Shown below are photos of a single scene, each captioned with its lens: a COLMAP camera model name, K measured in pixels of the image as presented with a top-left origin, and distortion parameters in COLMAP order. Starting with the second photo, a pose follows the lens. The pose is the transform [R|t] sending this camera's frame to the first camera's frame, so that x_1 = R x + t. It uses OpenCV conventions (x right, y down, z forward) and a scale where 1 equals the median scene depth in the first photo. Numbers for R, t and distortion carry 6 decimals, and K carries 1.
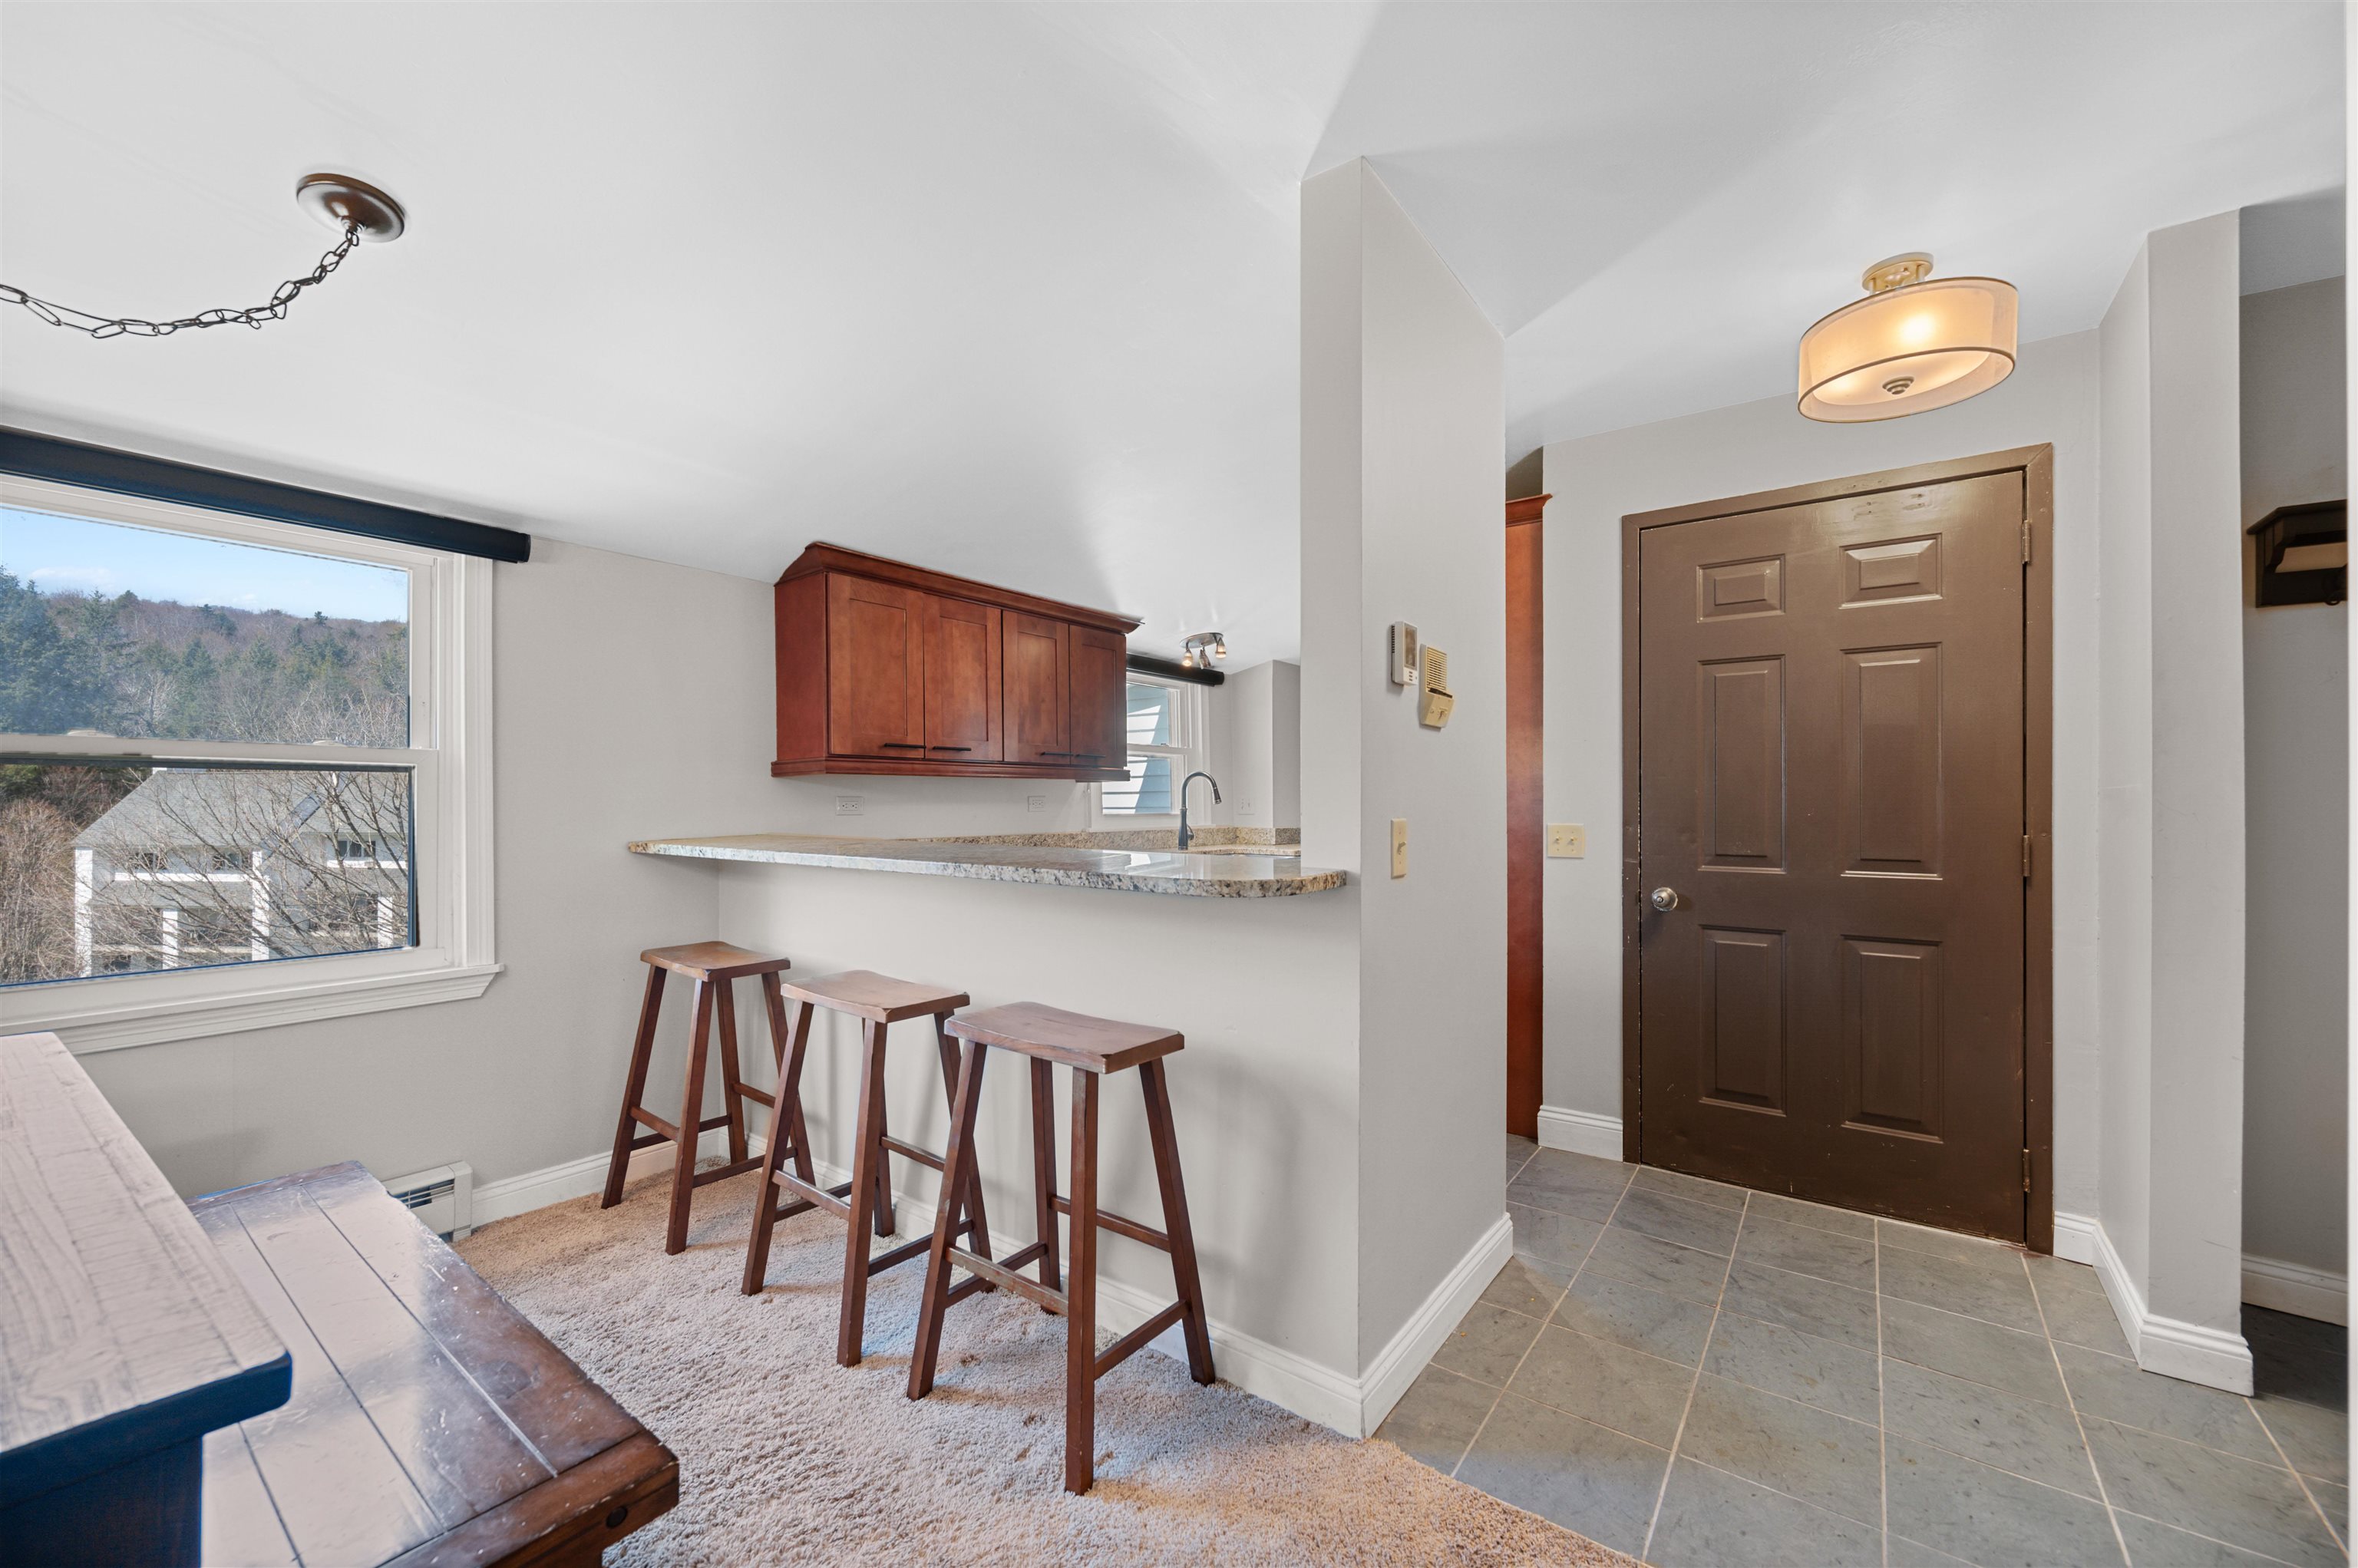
lens RADIAL K [[944.9, 0, 1176.8], [0, 944.9, 796.8], [0, 0, 1]] dist [0.000868, -0.000725]
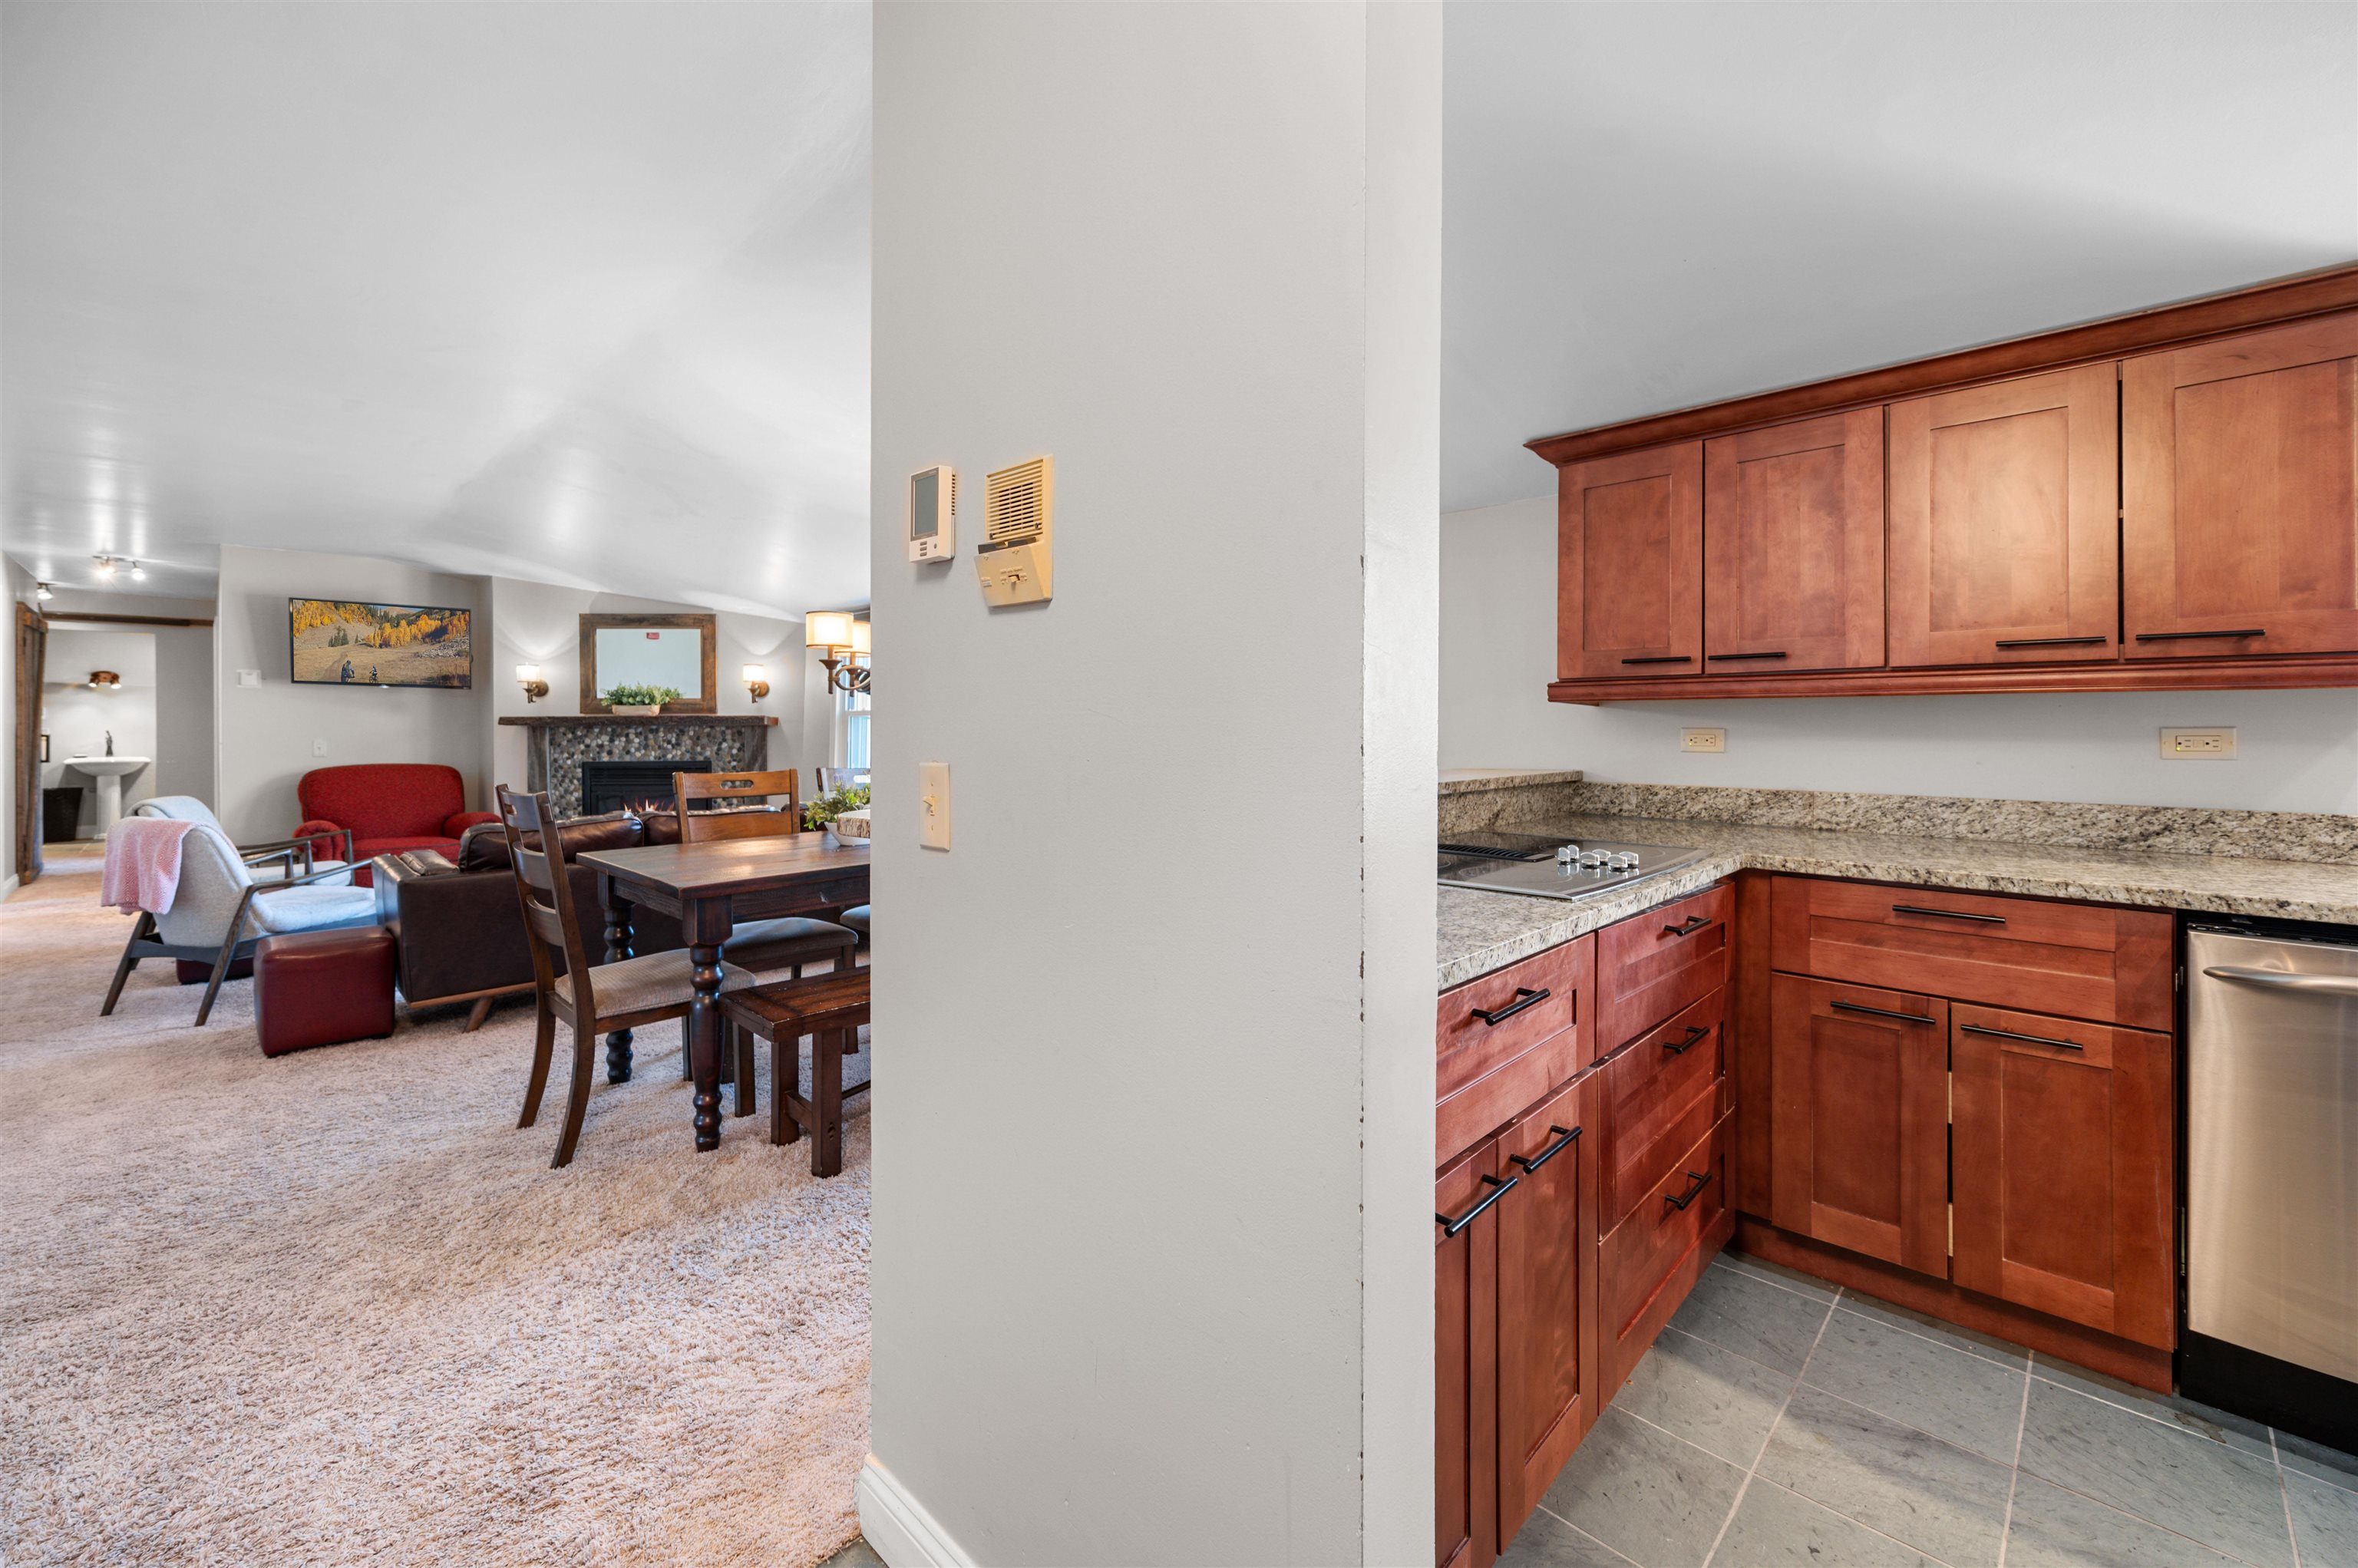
lens RADIAL K [[944.9, 0, 1196.5], [0, 944.9, 719.4], [0, 0, 1]] dist [0.000868, -0.000725]
pose [[-0.112009, -0.004346, -0.993698, 0.455971], [0.003027, 0.999984, -0.004715, -0.004566], [0.993703, -0.003536, -0.111994, 0.675278]]
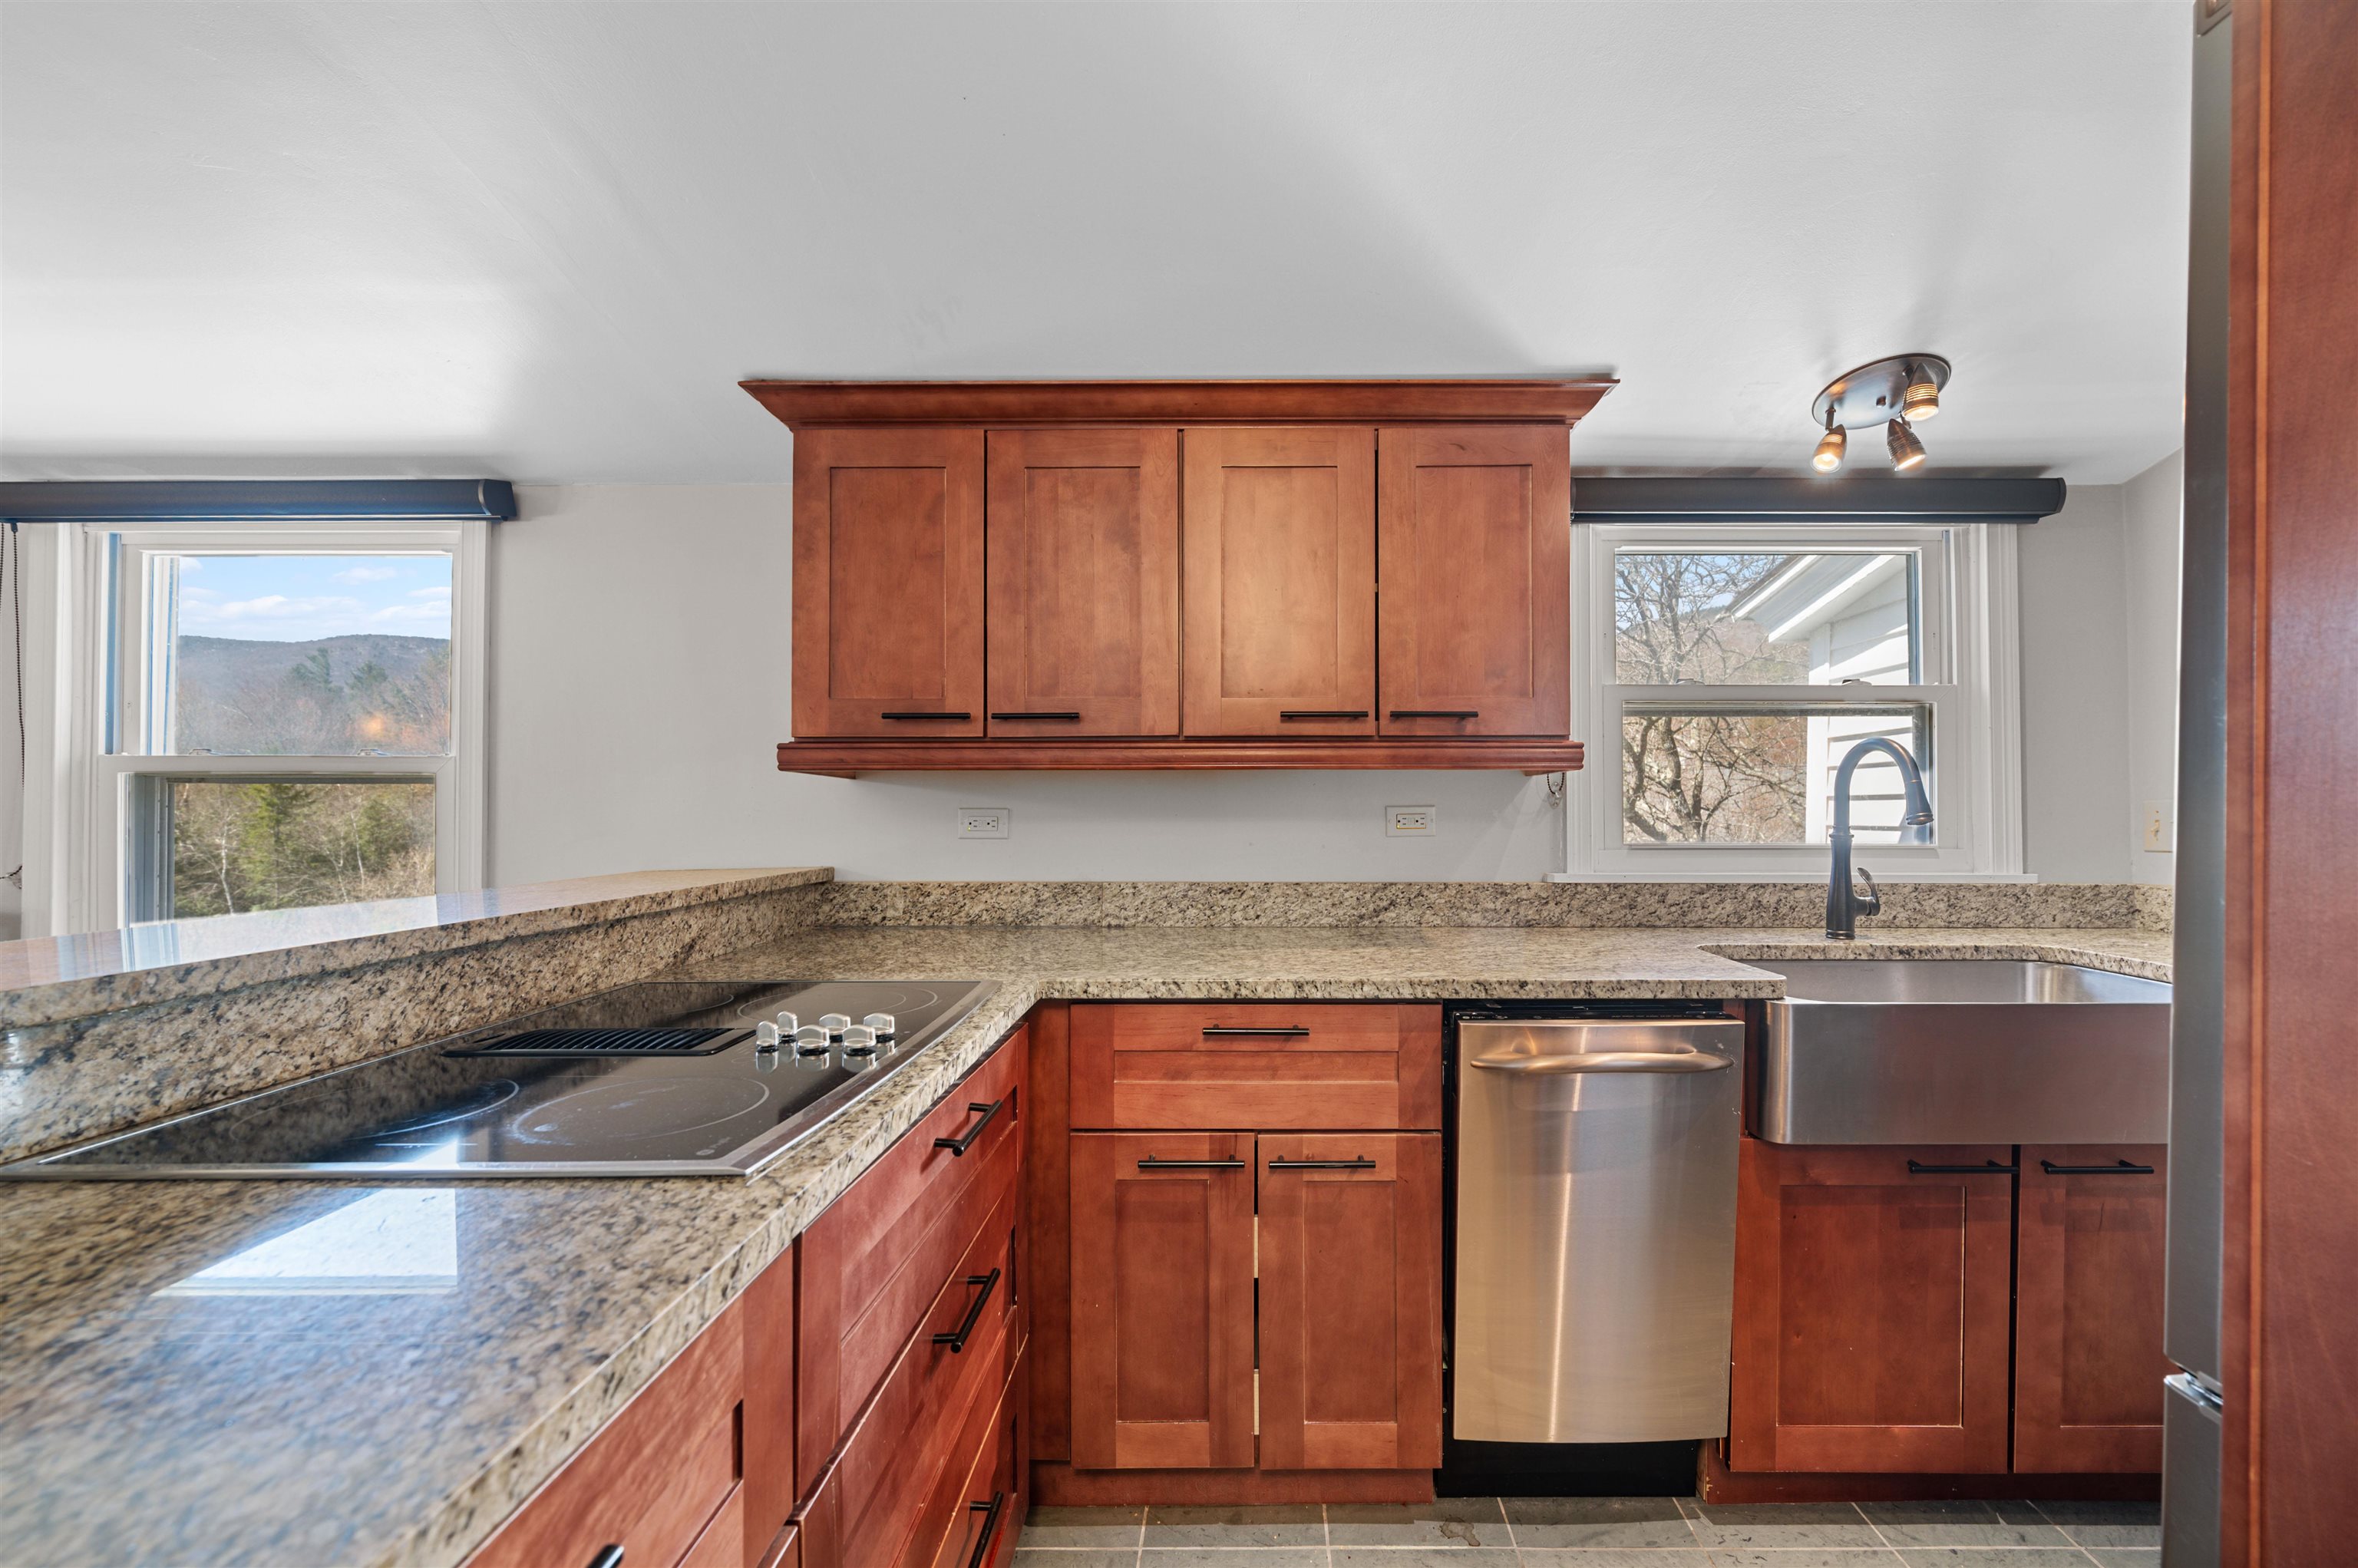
lens RADIAL K [[944.9, 0, 1226.2], [0, 944.9, 810.9], [0, 0, 1]] dist [0.000868, -0.000725]
pose [[0.596472, 0.005389, -0.802616, 0.235330], [0.003126, 0.999954, 0.009038, -0.003270], [0.802628, -0.007900, 0.596428, 0.757846]]
